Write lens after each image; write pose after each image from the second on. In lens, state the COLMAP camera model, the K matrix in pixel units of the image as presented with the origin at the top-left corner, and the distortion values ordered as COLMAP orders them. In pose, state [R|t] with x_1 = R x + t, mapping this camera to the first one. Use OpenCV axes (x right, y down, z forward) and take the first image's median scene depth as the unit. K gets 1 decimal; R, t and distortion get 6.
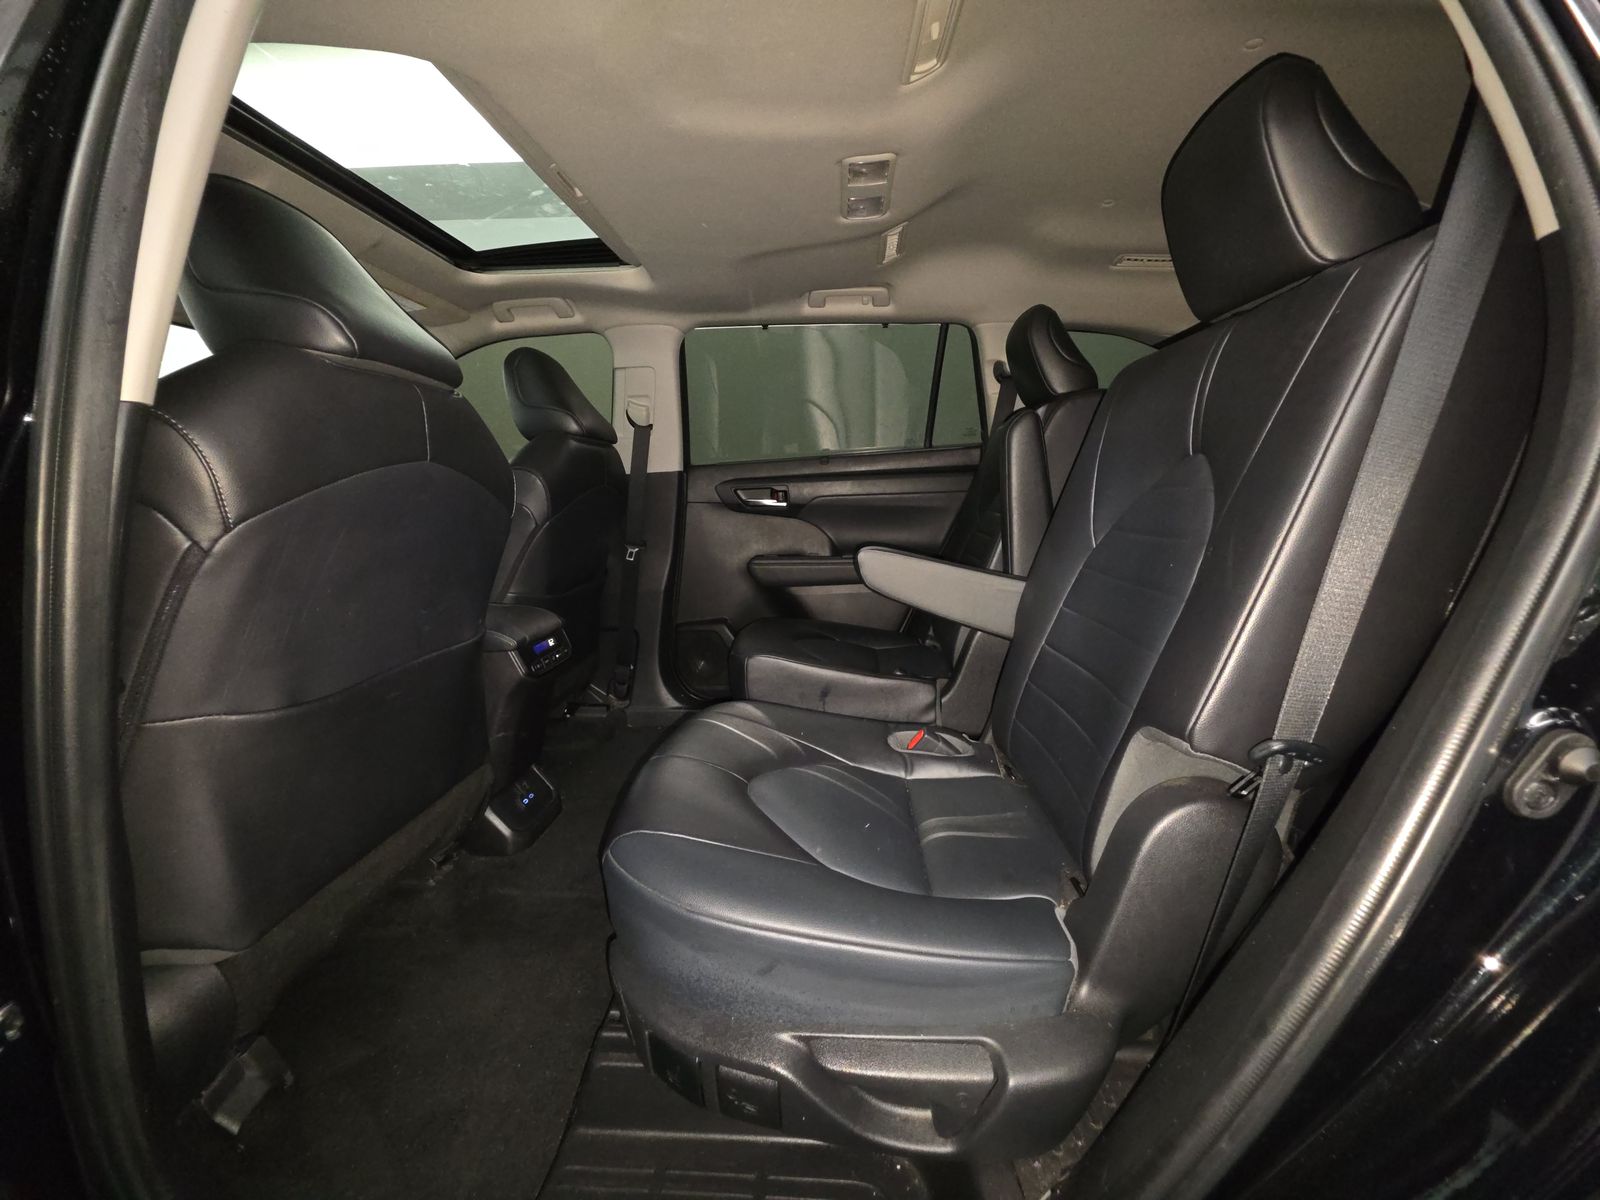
lens RADIAL K [[641.5, 0, 800.0], [0, 641.5, 600.0], [0, 0, 1]] dist [0.001613, 0.000138]
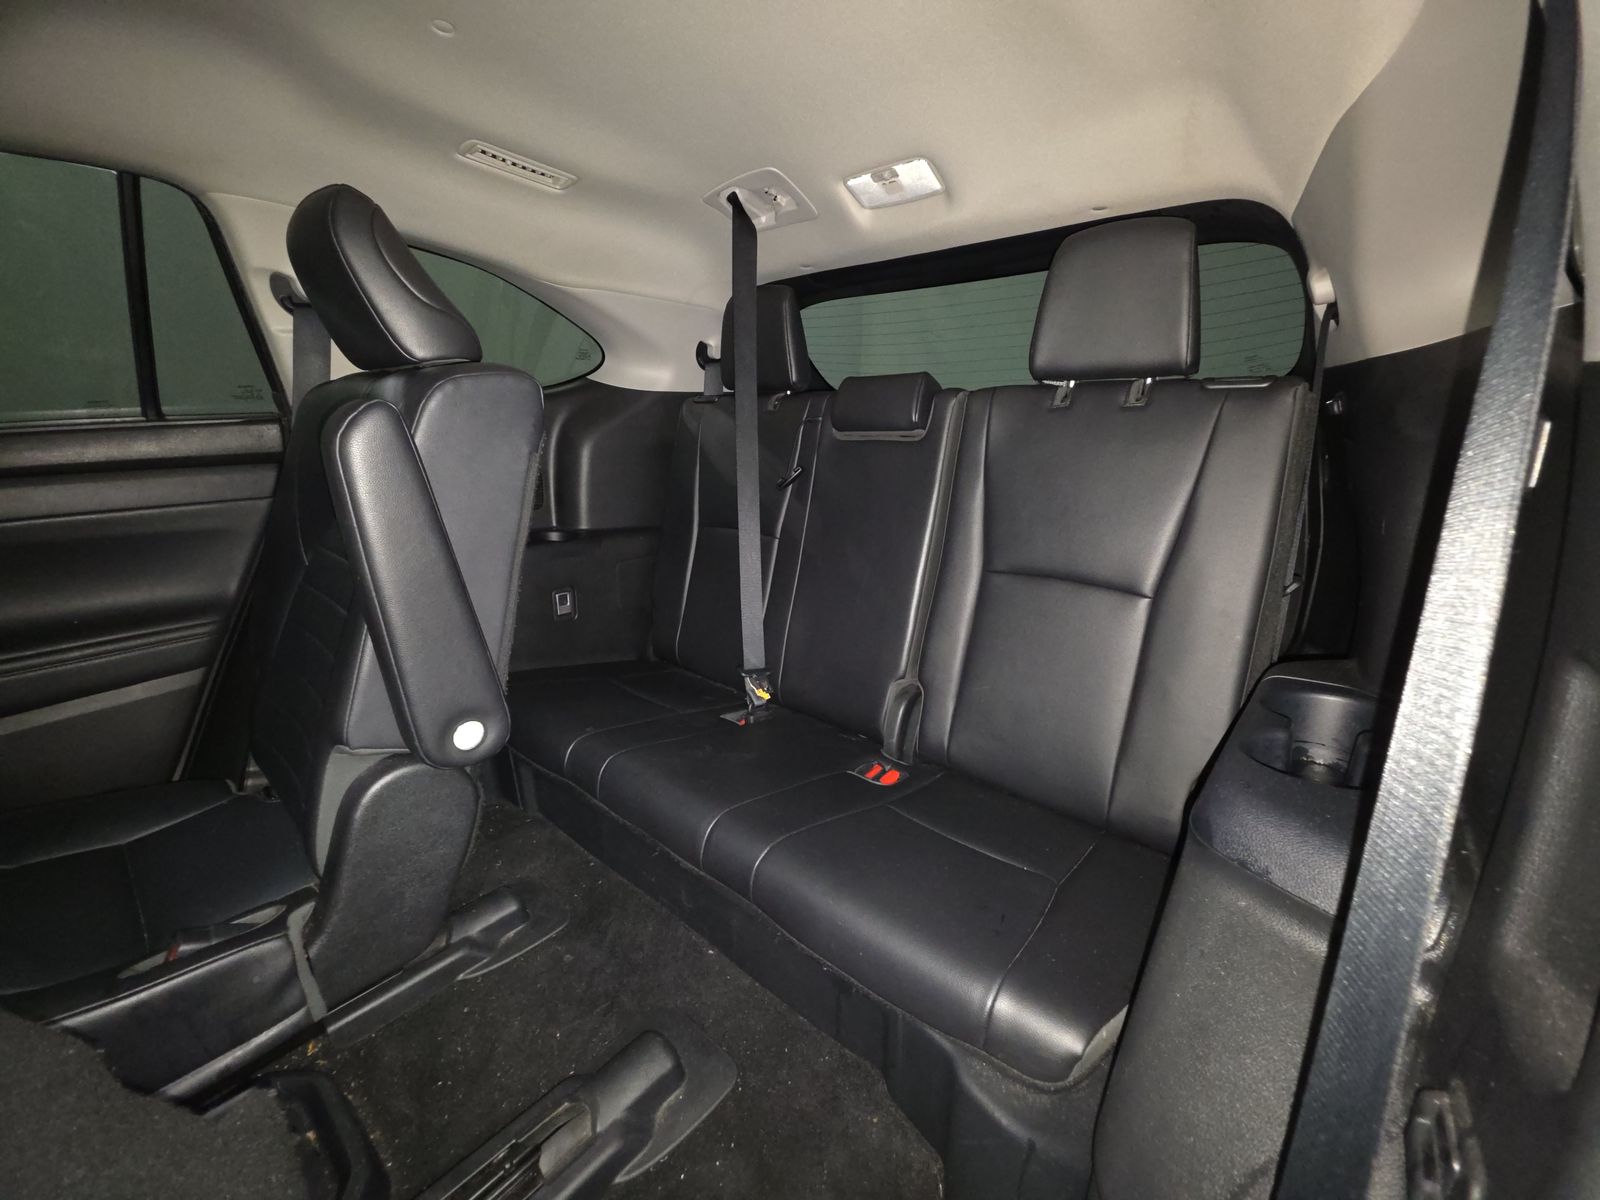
lens RADIAL K [[641.5, 0, 800.0], [0, 641.5, 600.0], [0, 0, 1]] dist [0.001613, 0.000138]
pose [[0.603000, -0.203141, 0.771443, 0.091998], [0.124206, 0.979149, 0.160750, -0.125564], [-0.788012, -0.001114, 0.615658, 0.289281]]
